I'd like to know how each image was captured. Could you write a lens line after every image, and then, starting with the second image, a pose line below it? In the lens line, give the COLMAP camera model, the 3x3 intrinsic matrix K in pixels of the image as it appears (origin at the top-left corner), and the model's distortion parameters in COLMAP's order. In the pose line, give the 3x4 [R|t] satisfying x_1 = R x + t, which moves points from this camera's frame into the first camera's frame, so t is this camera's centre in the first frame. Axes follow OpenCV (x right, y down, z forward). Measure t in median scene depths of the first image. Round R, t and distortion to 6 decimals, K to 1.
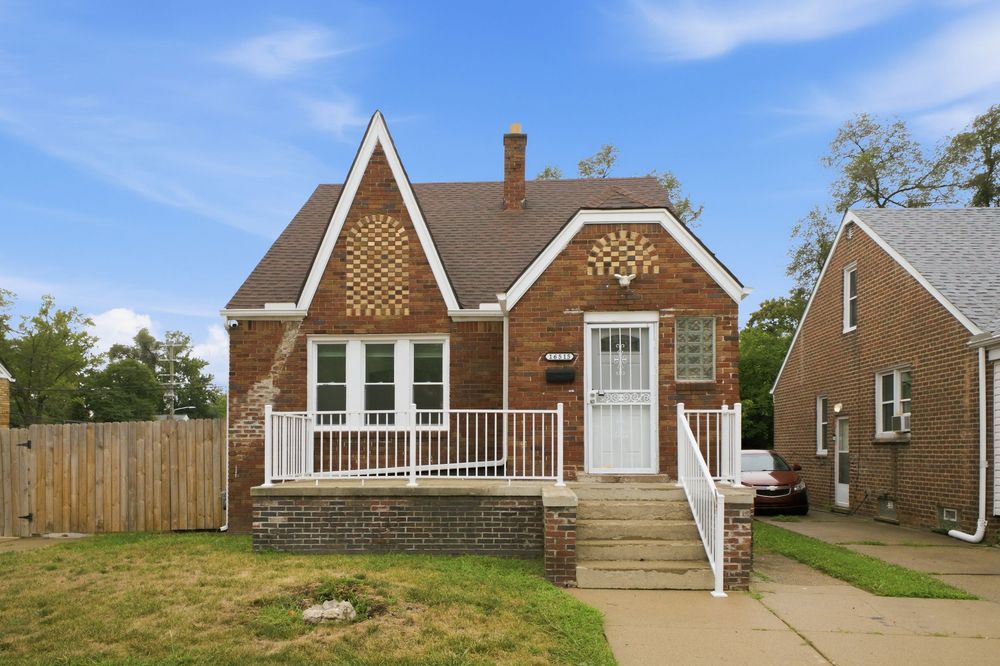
lens RADIAL K [[818.0, 0, 386.4], [0, 818.0, 380.3], [0, 0, 1]] dist [0.093087, -0.000465]
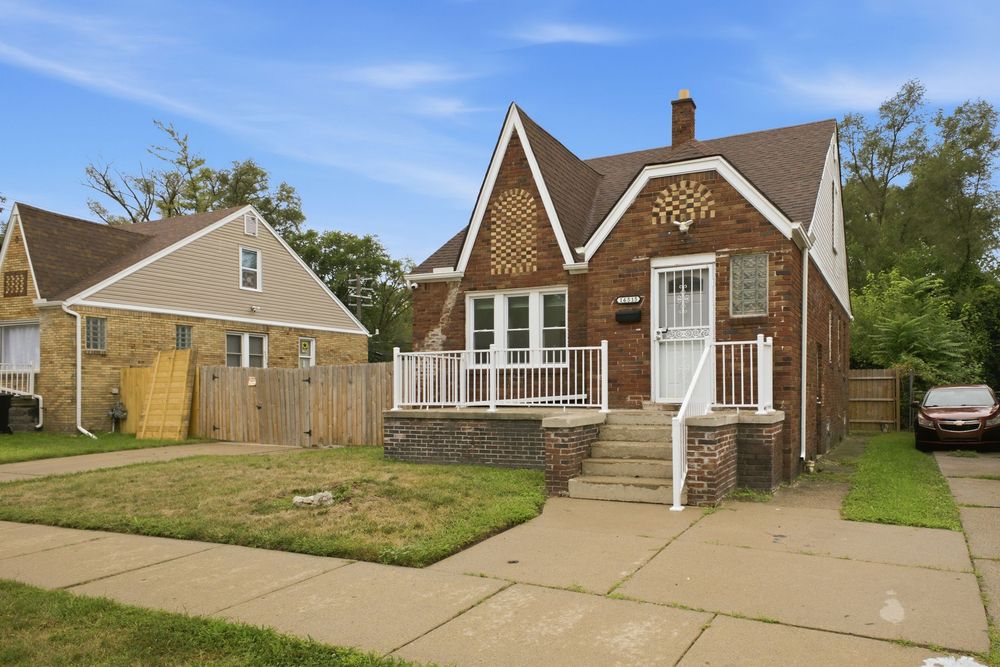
lens RADIAL K [[687.4, 0, 500.4], [0, 687.4, 349.6], [0, 0, 1]] dist [0.084264, -0.000090]
pose [[0.926906, -0.020576, -0.374730, 0.351361], [0.028284, 0.999486, 0.015082, 0.018228], [0.374227, -0.024578, 0.927011, 0.048192]]
